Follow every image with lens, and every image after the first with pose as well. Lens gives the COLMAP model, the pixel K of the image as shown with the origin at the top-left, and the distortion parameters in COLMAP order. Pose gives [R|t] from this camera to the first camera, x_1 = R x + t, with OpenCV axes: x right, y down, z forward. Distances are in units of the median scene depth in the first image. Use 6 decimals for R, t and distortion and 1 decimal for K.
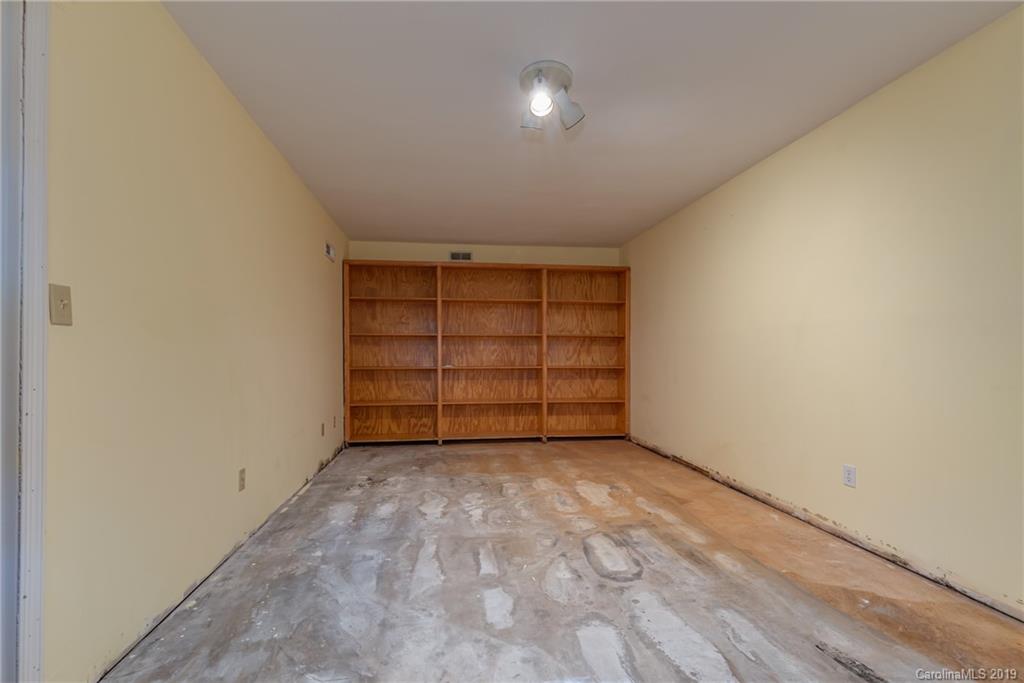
lens RADIAL K [[491.3, 0, 503.9], [0, 491.3, 347.5], [0, 0, 1]] dist [-0.001195, -0.001069]
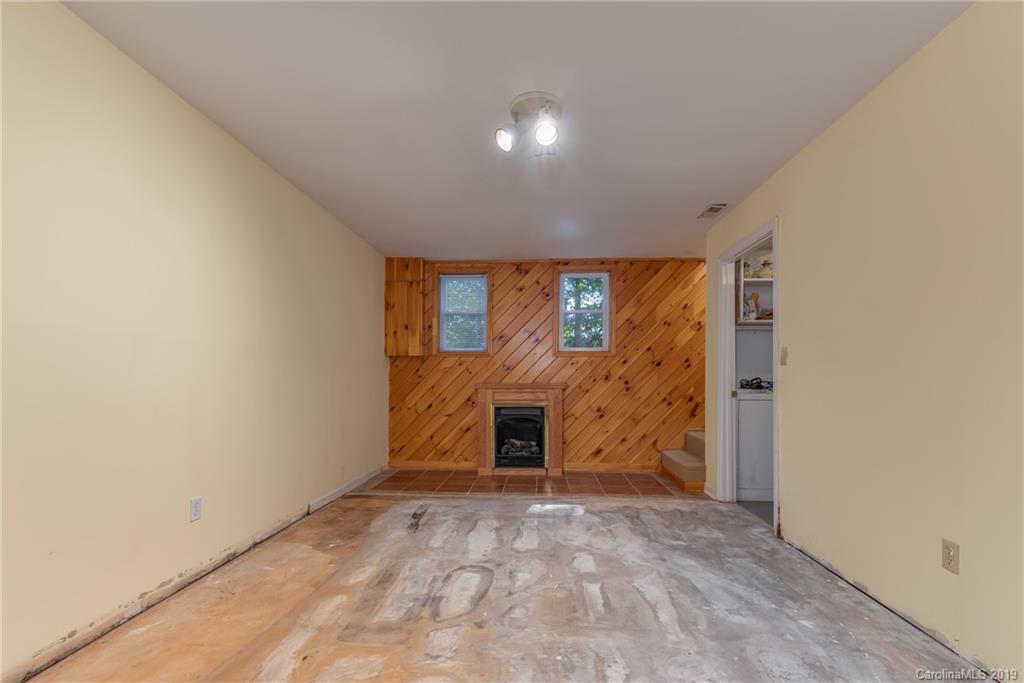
lens RADIAL K [[491.3, 0, 503.9], [0, 491.3, 347.5], [0, 0, 1]] dist [-0.001195, -0.001069]
pose [[-0.980045, 0.012229, 0.198399, -0.058788], [-0.003300, 0.996967, -0.077753, 0.031989], [-0.198748, -0.076856, -0.977032, 2.029180]]
